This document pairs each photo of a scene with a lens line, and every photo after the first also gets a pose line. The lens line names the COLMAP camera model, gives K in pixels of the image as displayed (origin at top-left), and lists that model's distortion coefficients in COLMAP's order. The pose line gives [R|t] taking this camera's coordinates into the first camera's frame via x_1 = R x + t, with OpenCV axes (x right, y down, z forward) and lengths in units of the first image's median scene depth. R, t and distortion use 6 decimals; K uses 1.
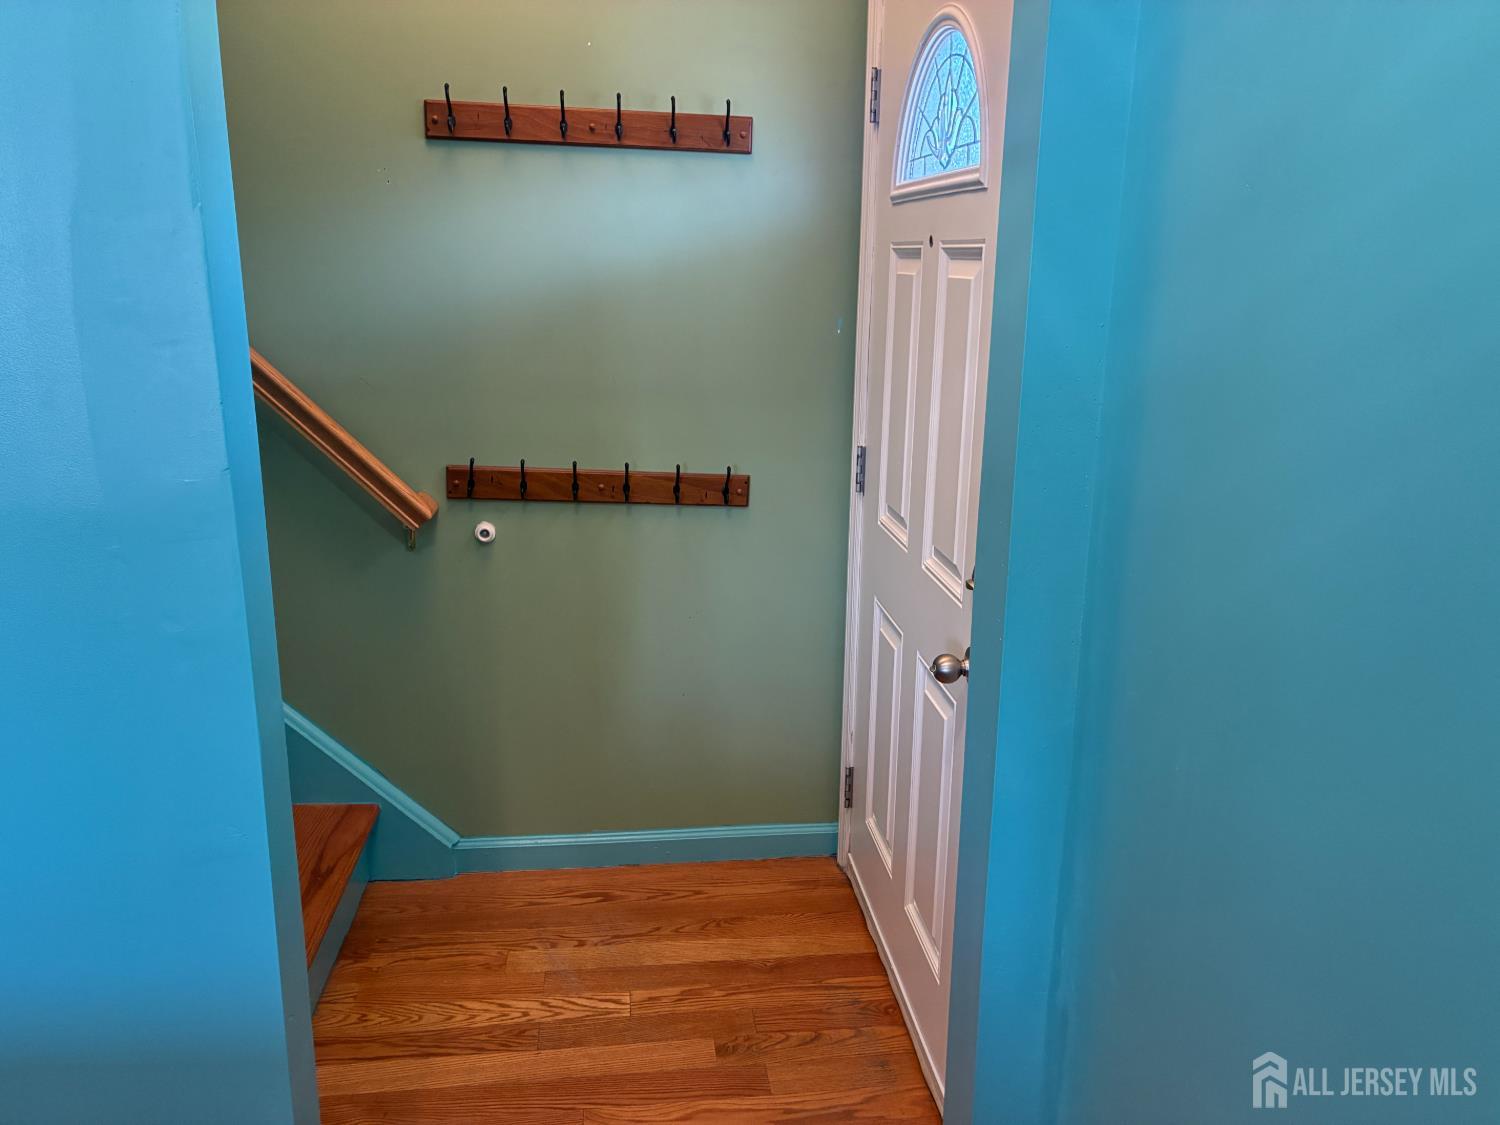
lens RADIAL K [[1138.9, 0, 766.4], [0, 1138.9, 551.9], [0, 0, 1]] dist [0.033726, -0.045810]
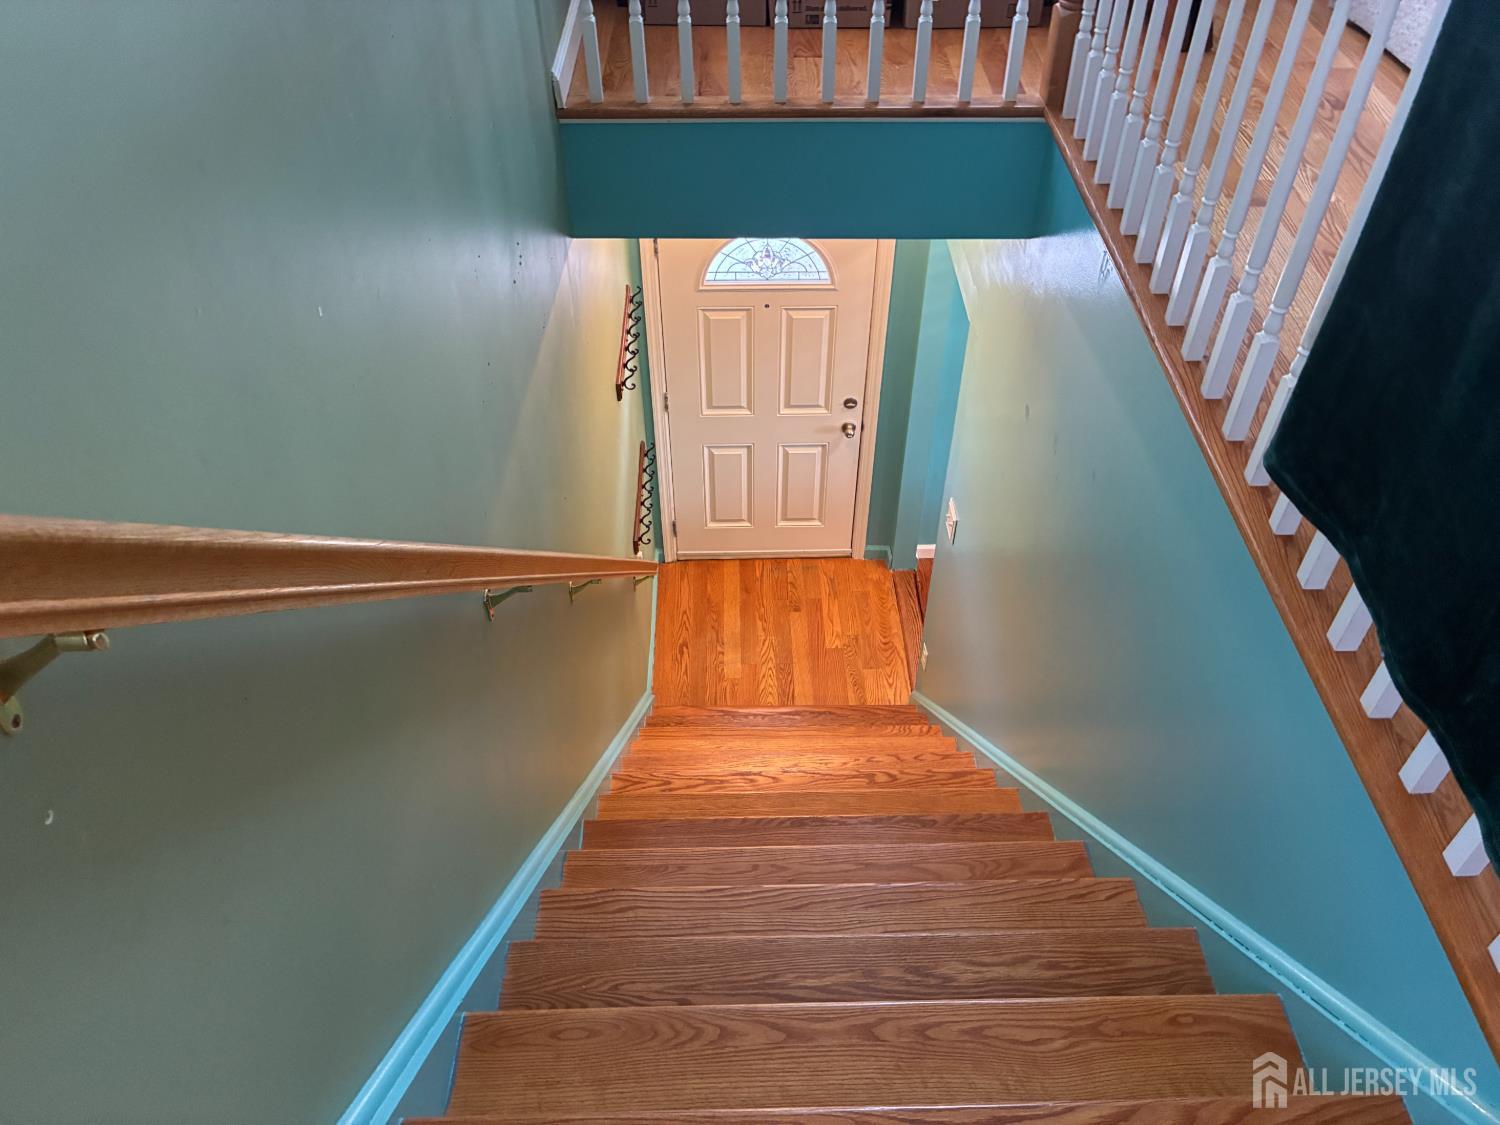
lens RADIAL K [[1138.9, 0, 753.4], [0, 1138.9, 564.9], [0, 0, 1]] dist [0.033726, -0.045810]
pose [[0.106155, -0.707632, 0.698561, -1.616365], [0.254057, 0.698515, 0.668978, -1.261519], [-0.961346, 0.106459, 0.253929, 0.386870]]
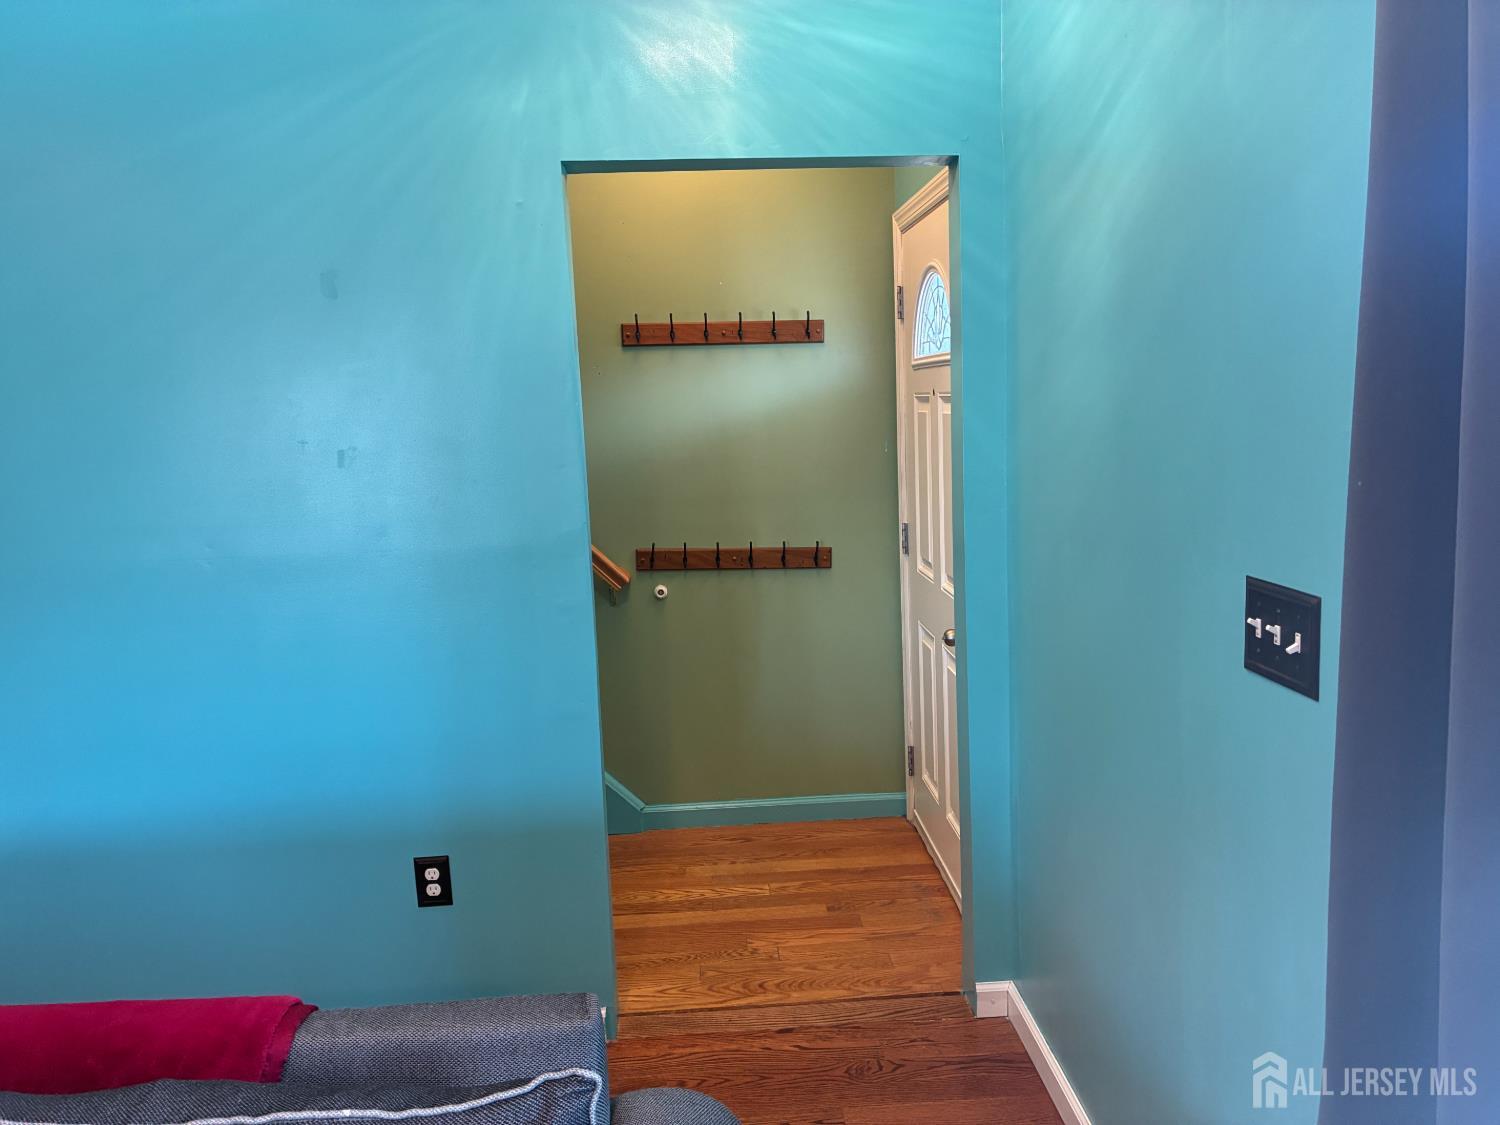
lens RADIAL K [[1138.9, 0, 757.4], [0, 1138.9, 554.6], [0, 0, 1]] dist [0.033726, -0.045810]
pose [[0.995632, -0.047223, -0.080546, 0.008540], [0.037601, 0.992414, -0.117047, 0.124229], [0.085462, 0.113507, 0.989855, -0.536924]]
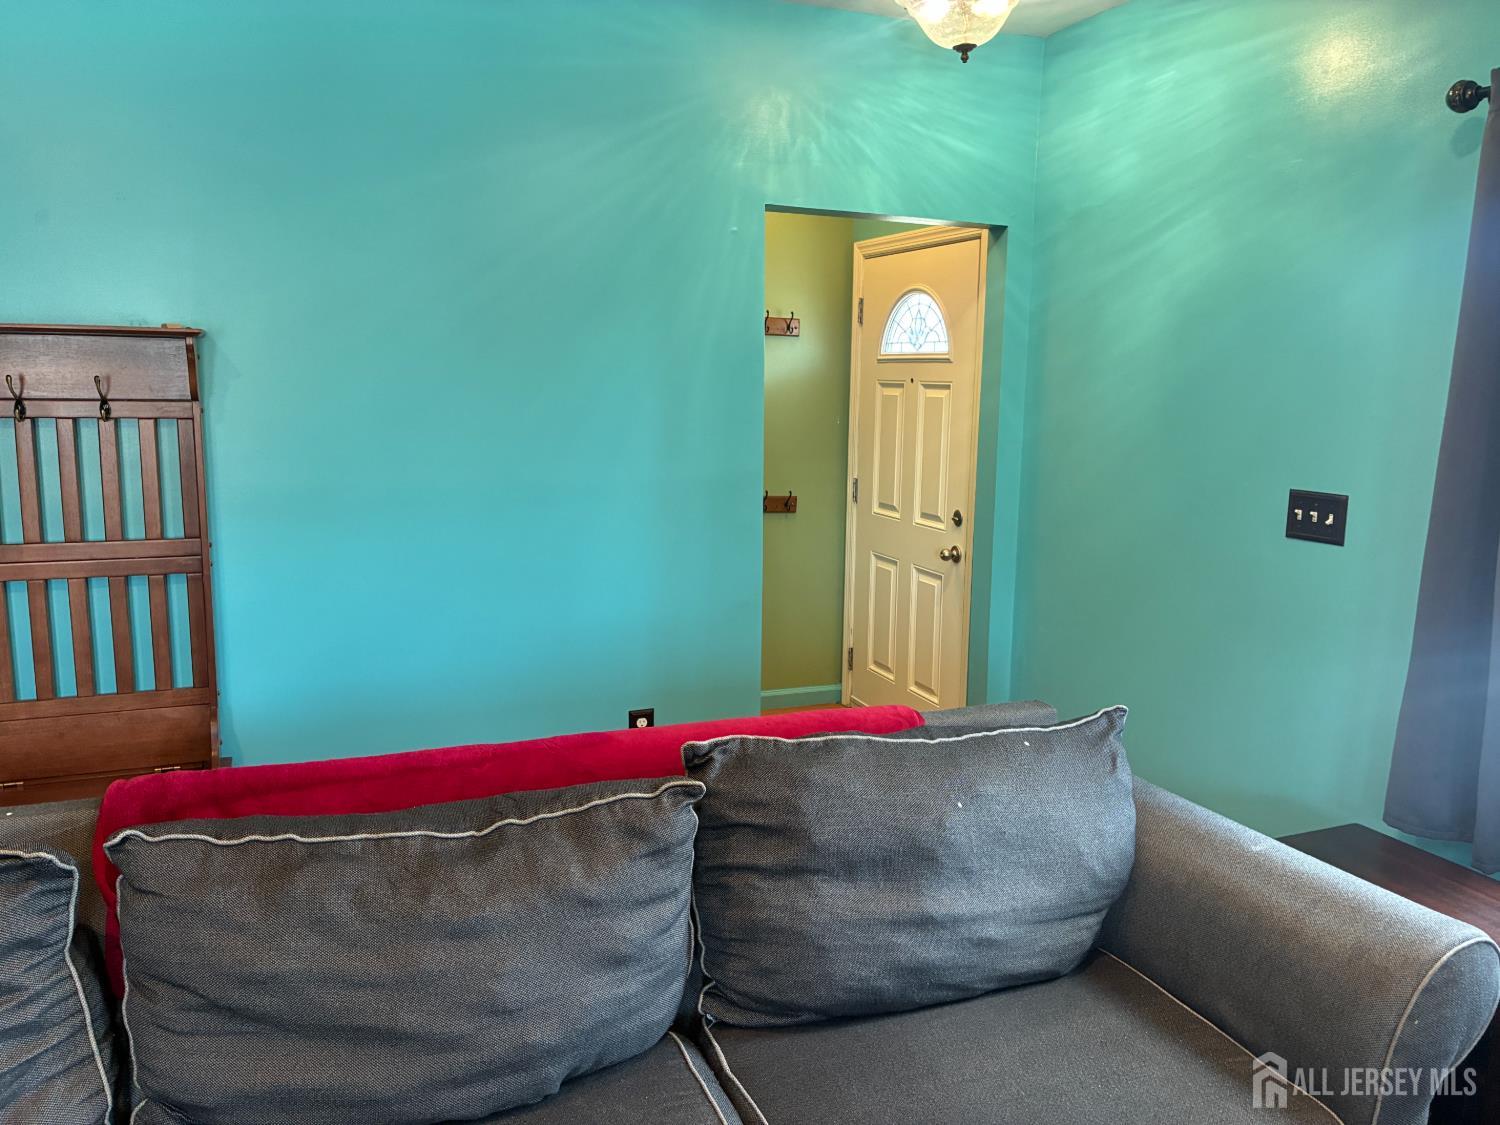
lens RADIAL K [[1138.9, 0, 748.9], [0, 1138.9, 562.2], [0, 0, 1]] dist [0.033726, -0.045810]
pose [[0.967918, -0.045578, 0.247097, -0.629433], [0.066323, 0.994878, -0.076289, 0.203946], [-0.242354, 0.090230, 0.965983, -0.920925]]
